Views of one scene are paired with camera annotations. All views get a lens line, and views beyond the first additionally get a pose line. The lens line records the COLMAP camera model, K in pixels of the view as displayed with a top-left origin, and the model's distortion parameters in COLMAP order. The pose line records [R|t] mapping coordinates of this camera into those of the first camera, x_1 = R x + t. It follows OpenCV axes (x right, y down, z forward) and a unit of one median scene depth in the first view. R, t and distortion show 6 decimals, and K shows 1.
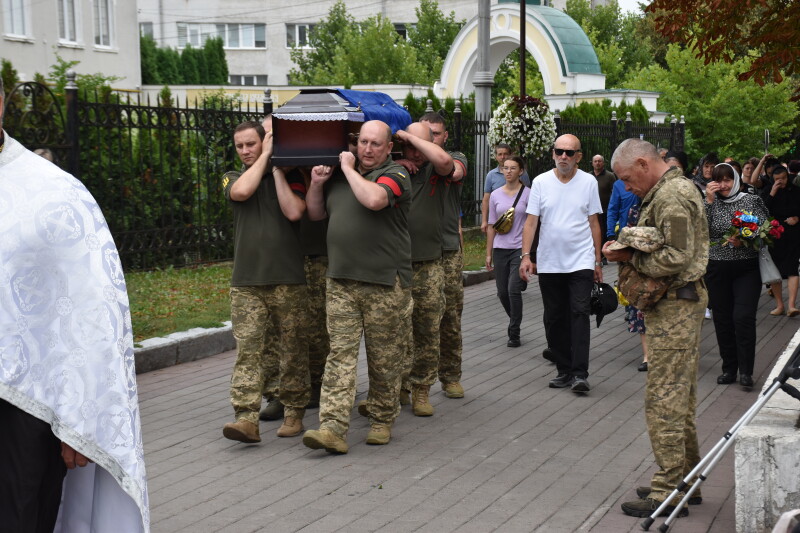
lens RADIAL K [[1689.1, 0, 400.0], [0, 1689.1, 266.5], [0, 0, 1]] dist [0.479258, 0.380629]
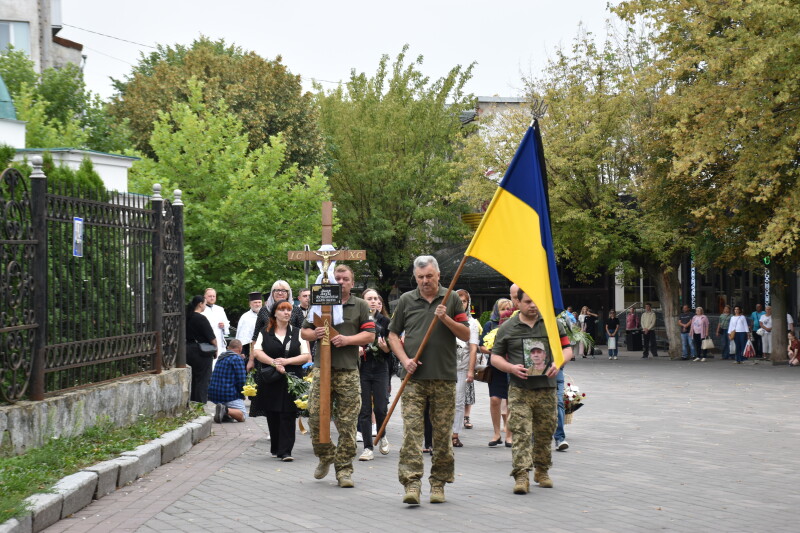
lens RADIAL K [[1799.6, 0, 400.0], [0, 1799.6, 266.5], [0, 0, 1]] dist [0.902699, 0.040929]
pose [[0.960125, 0.004584, 0.279534, 0.048842], [0.017354, 0.996960, -0.075954, -0.016596], [-0.279032, 0.077776, 0.957127, 0.297336]]
